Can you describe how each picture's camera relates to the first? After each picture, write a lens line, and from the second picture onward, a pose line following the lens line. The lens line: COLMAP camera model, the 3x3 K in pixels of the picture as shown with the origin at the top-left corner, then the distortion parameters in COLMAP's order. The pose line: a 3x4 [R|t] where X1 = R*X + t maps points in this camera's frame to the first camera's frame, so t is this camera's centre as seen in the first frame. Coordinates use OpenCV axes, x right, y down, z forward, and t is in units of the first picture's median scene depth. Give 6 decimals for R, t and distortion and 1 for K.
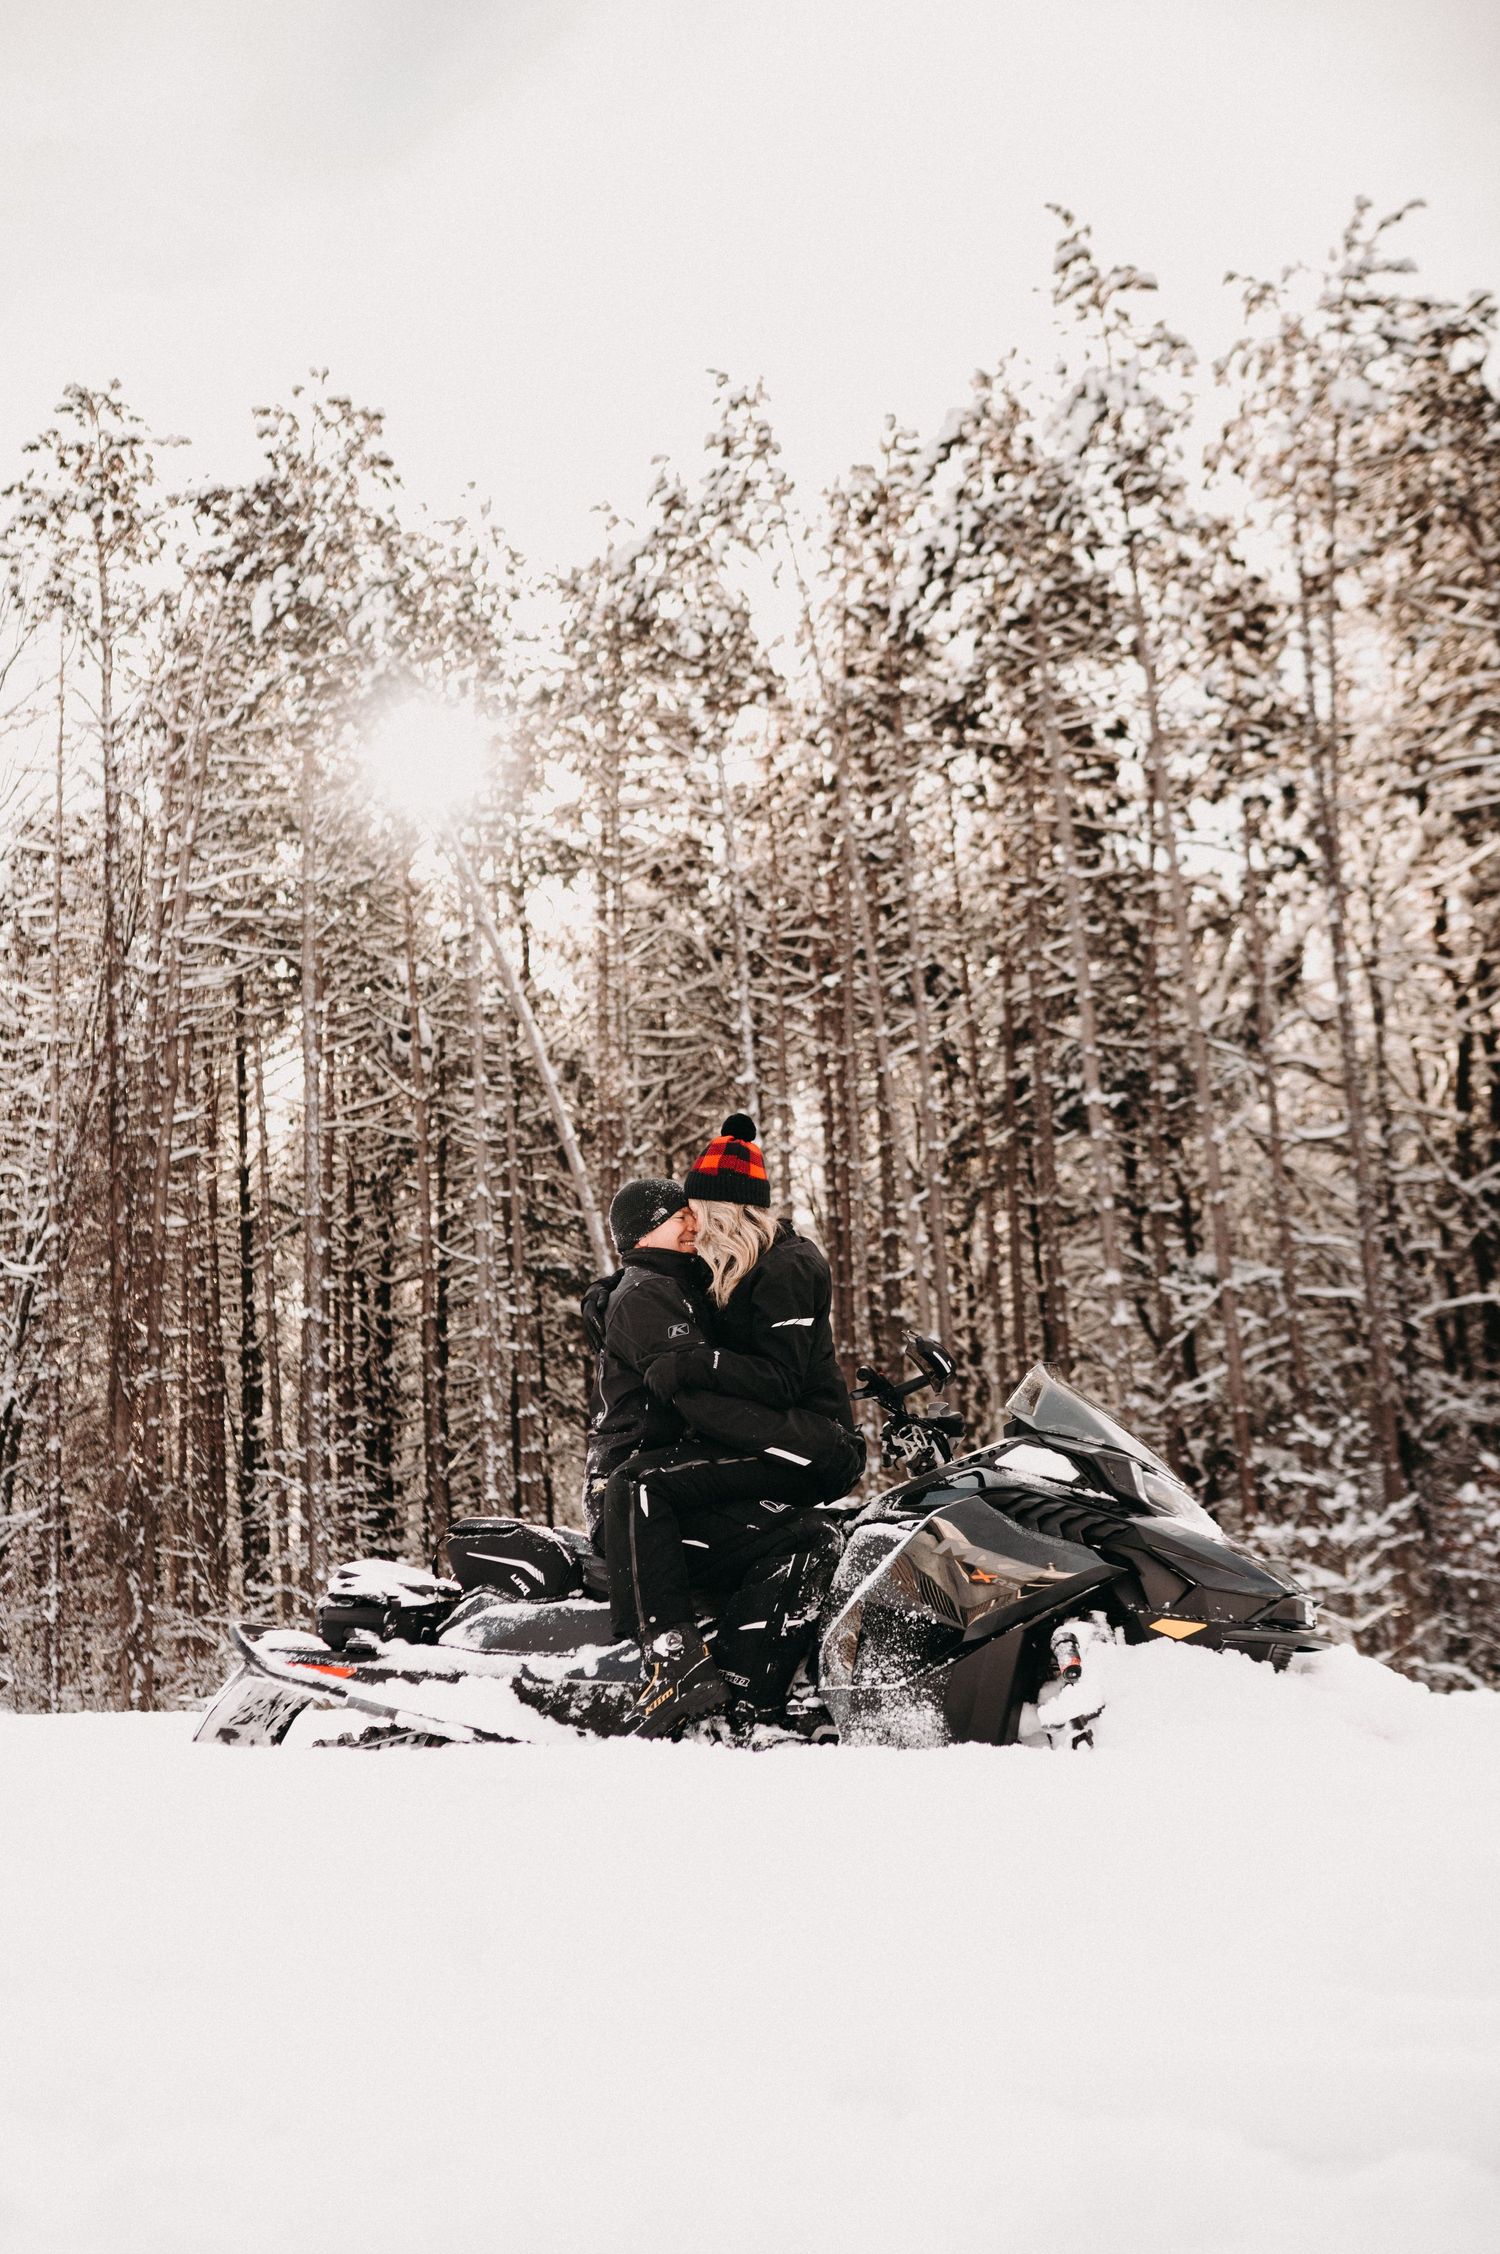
lens RADIAL K [[2167.7, 0, 731.0], [0, 2167.7, 1144.1], [0, 0, 1]] dist [-0.042131, 0.000000]
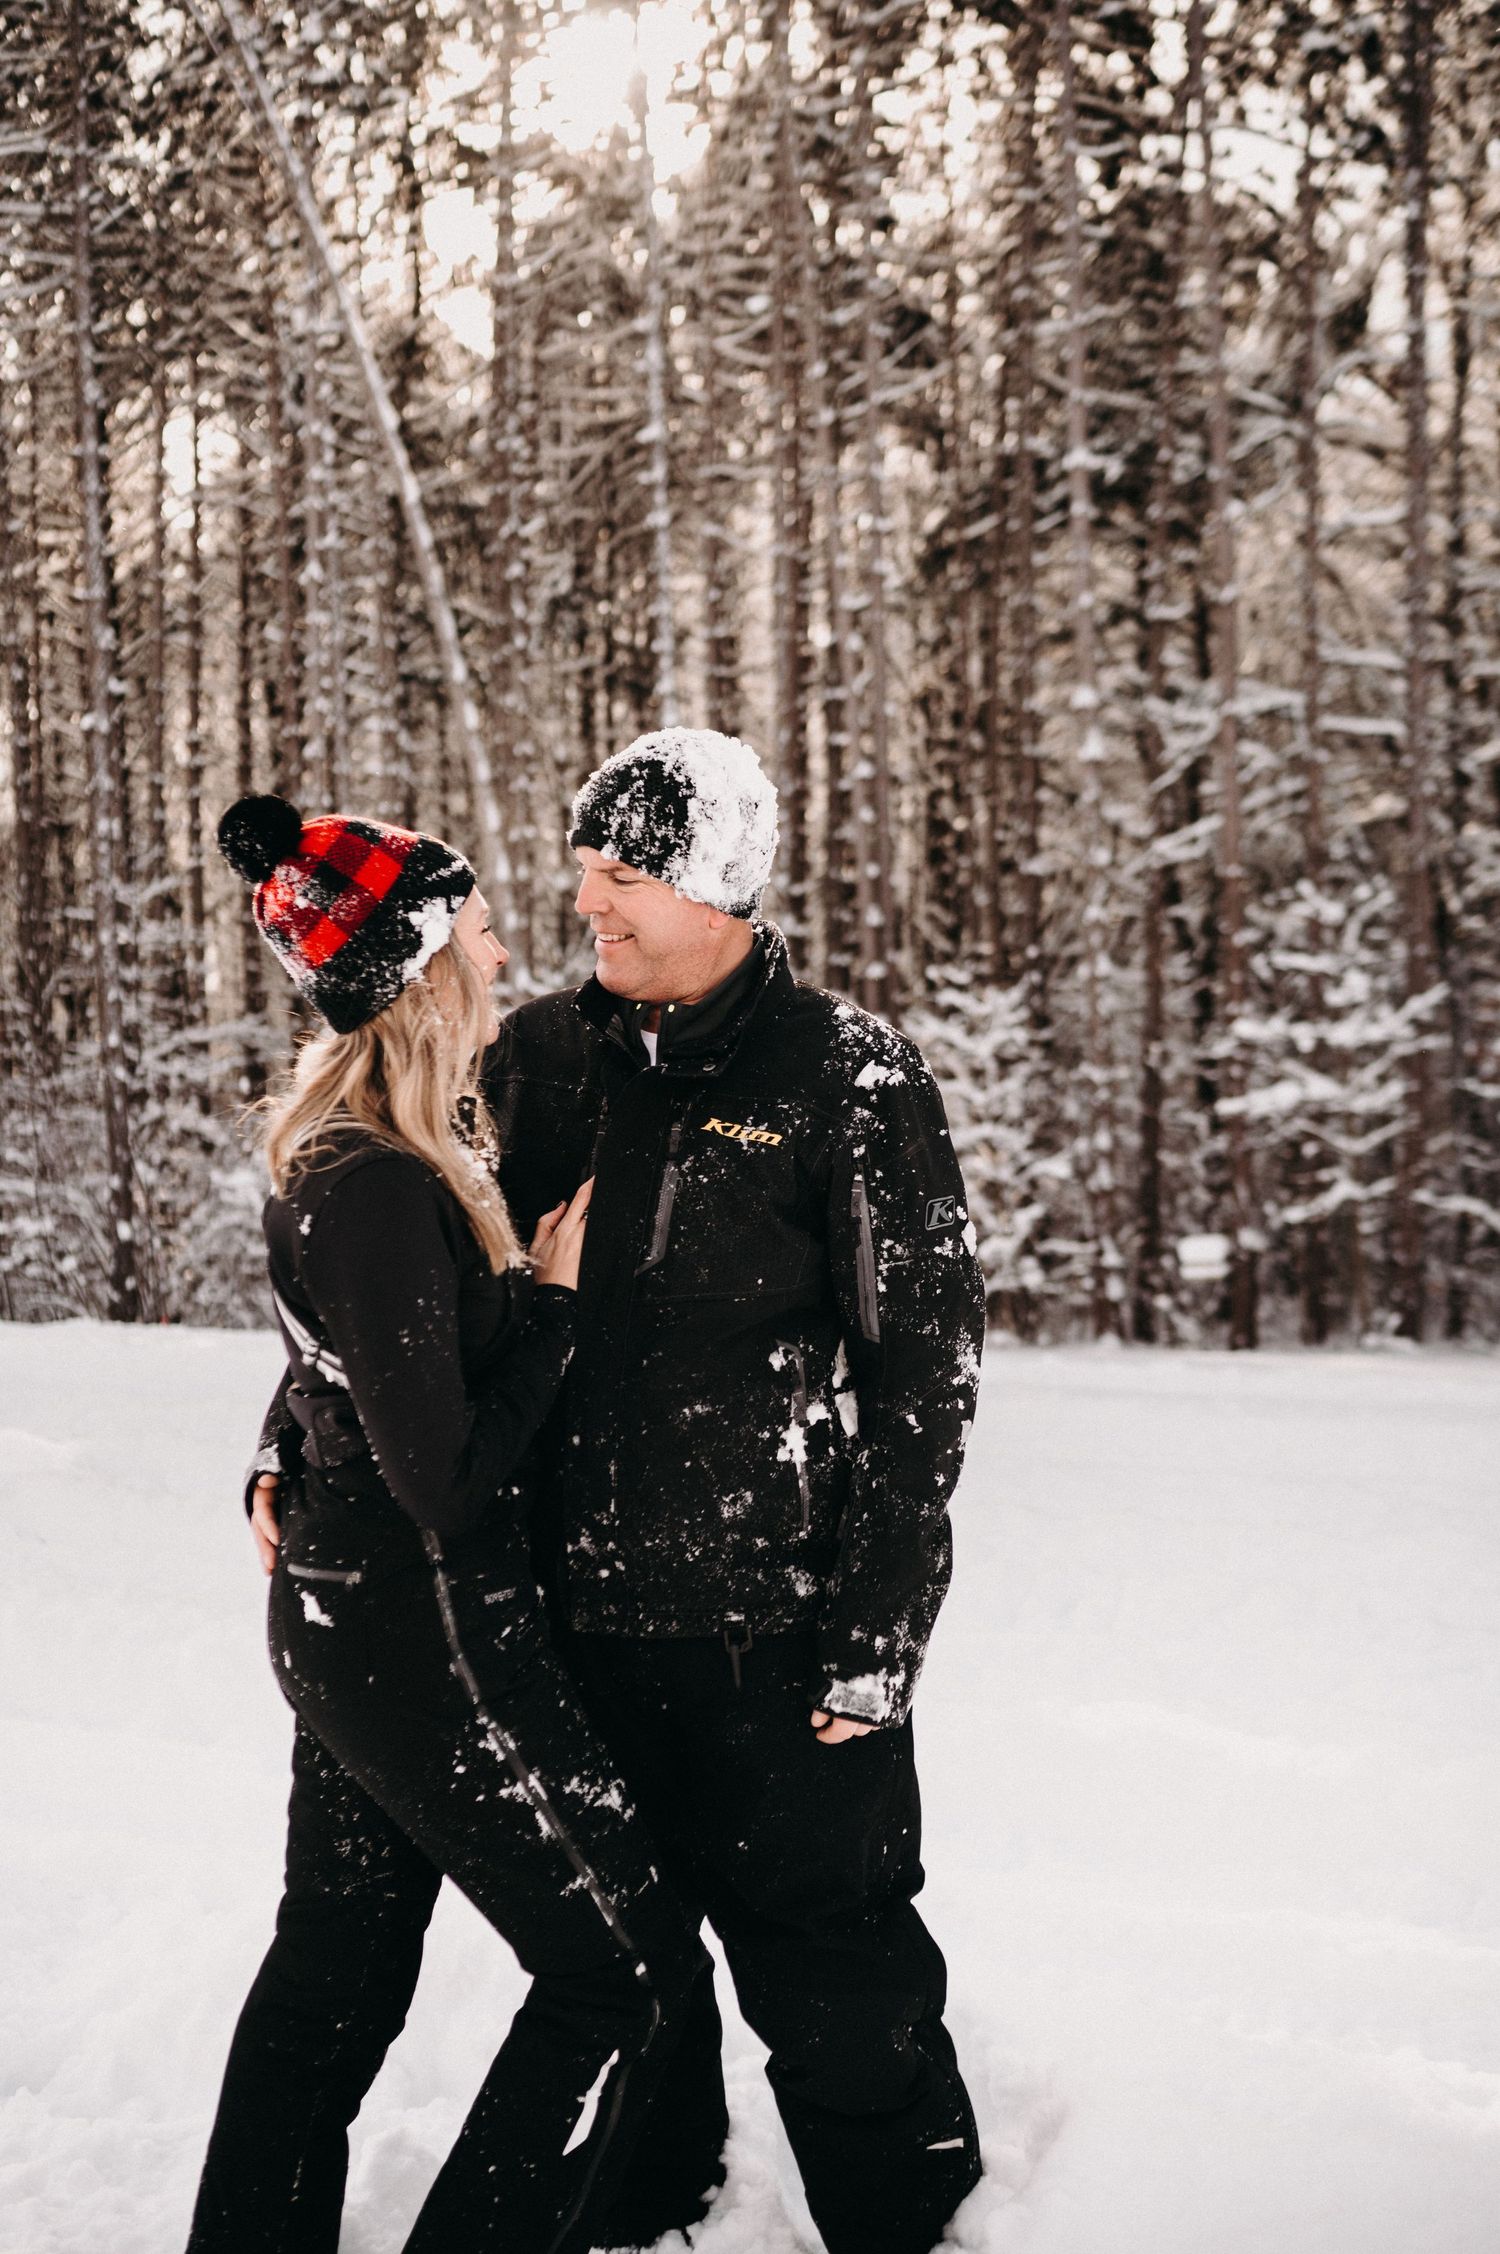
lens RADIAL K [[2167.7, 0, 742.3], [0, 2167.7, 1118.0], [0, 0, 1]] dist [-0.042131, 0.000000]
pose [[0.999403, 0.028364, -0.019732, 0.063083], [-0.022681, 0.969350, 0.244636, 0.017822], [0.026066, -0.244042, 0.969414, 0.175112]]
